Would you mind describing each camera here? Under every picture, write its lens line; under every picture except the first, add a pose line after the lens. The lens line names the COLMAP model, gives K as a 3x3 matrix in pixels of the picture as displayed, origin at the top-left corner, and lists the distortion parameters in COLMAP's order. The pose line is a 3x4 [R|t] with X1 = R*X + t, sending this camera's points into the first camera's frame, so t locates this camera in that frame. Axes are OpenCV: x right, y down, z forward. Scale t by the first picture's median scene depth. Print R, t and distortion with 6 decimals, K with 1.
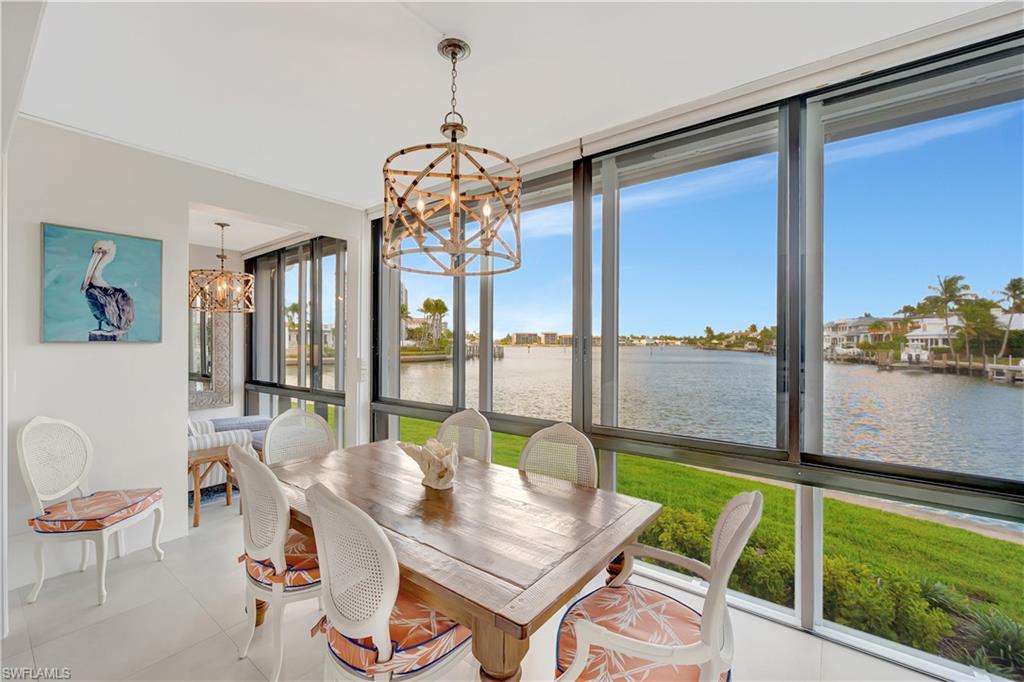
lens RADIAL K [[420.4, 0, 513.9], [0, 420.4, 342.9], [0, 0, 1]] dist [-0.001250, -0.000249]
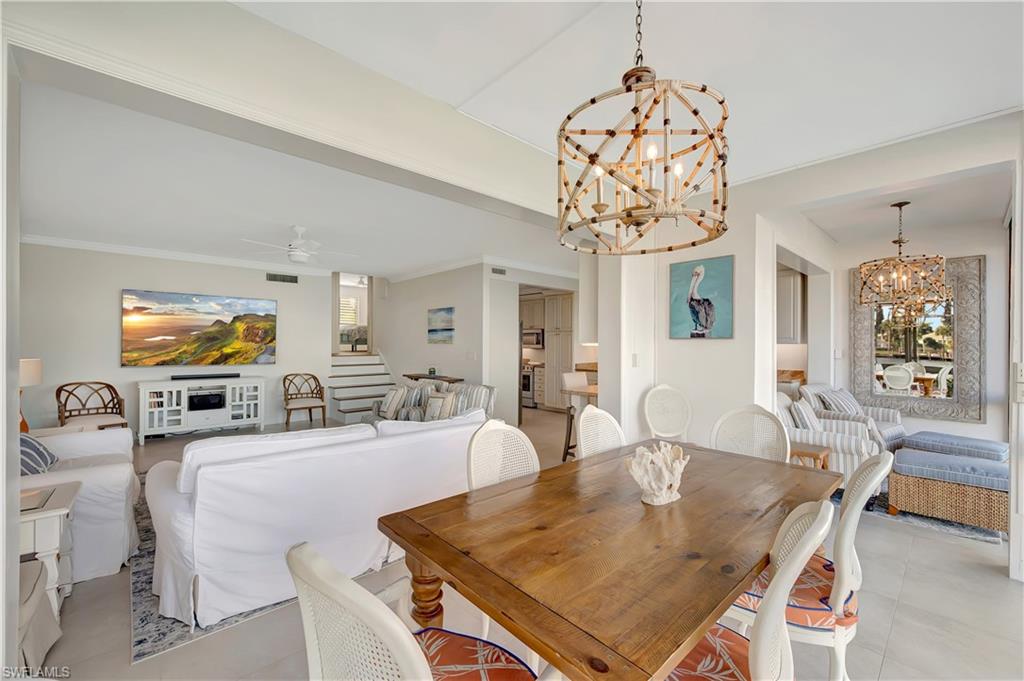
lens RADIAL K [[420.4, 0, 513.9], [0, 420.4, 342.4], [0, 0, 1]] dist [-0.001250, -0.000249]
pose [[-0.176735, -0.005631, -0.984242, 0.522034], [-0.006640, 0.999968, -0.004529, 0.022469], [0.984236, 0.005734, -0.176767, 0.644841]]
